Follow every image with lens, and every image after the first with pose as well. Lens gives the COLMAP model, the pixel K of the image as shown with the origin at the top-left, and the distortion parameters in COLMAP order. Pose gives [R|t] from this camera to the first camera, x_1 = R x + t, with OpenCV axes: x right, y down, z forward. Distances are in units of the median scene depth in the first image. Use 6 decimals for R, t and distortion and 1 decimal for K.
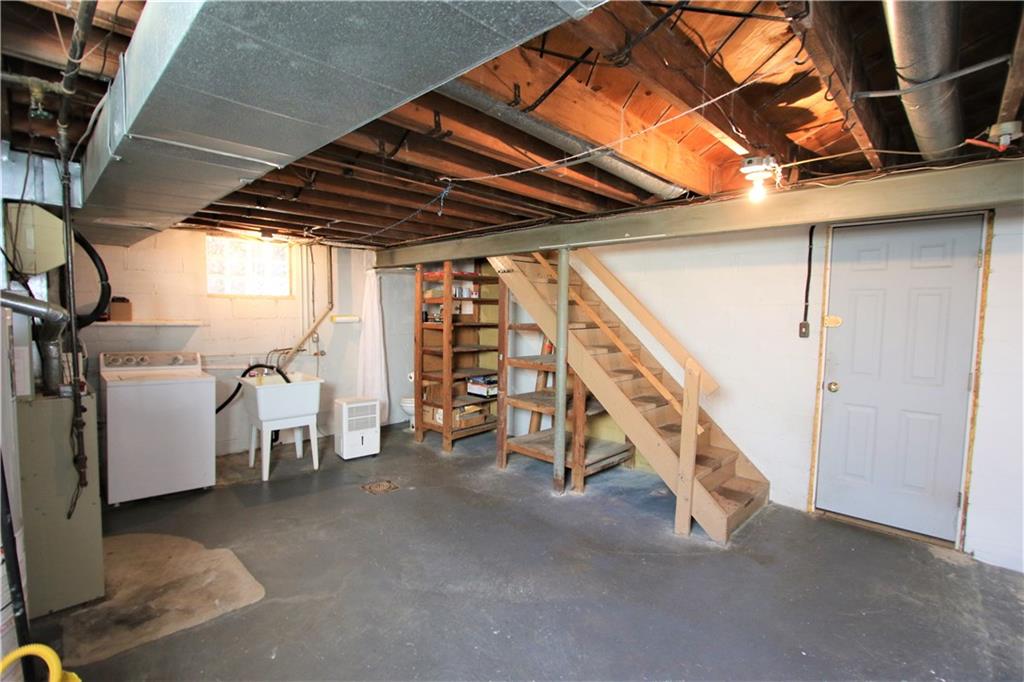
lens RADIAL K [[470.1, 0, 517.3], [0, 470.1, 342.1], [0, 0, 1]] dist [-0.020039, 0.003076]
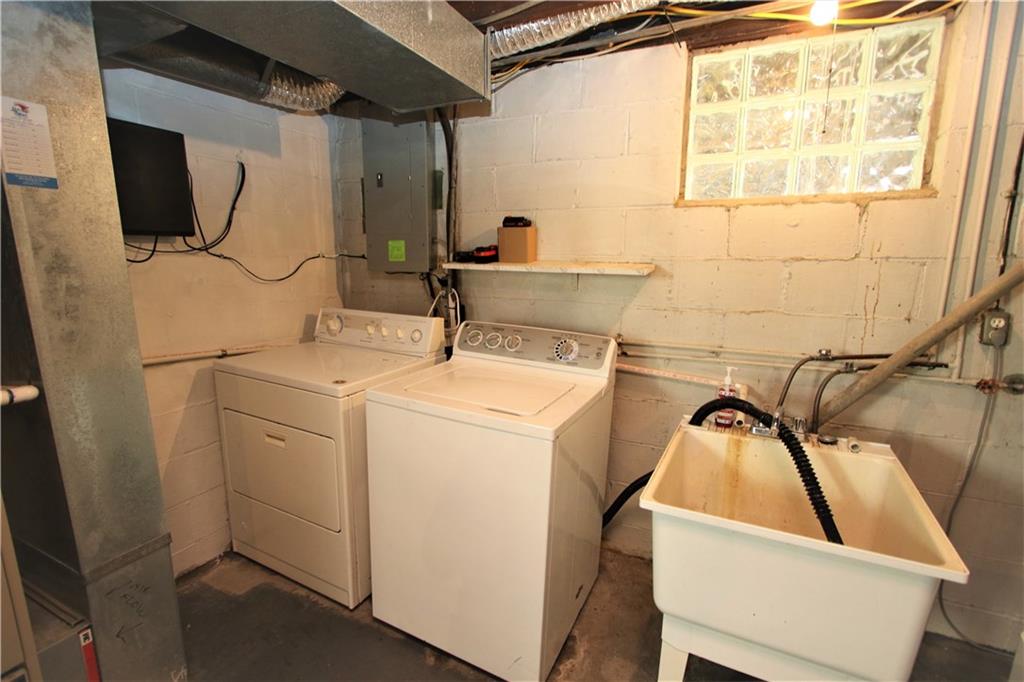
lens RADIAL K [[470.1, 0, 516.2], [0, 470.1, 336.8], [0, 0, 1]] dist [-0.020039, 0.003076]
pose [[0.296866, 0.142088, -0.944289, -0.282024], [-0.056041, 0.989756, 0.131312, -0.027382], [0.953273, 0.013937, 0.301788, 0.714019]]
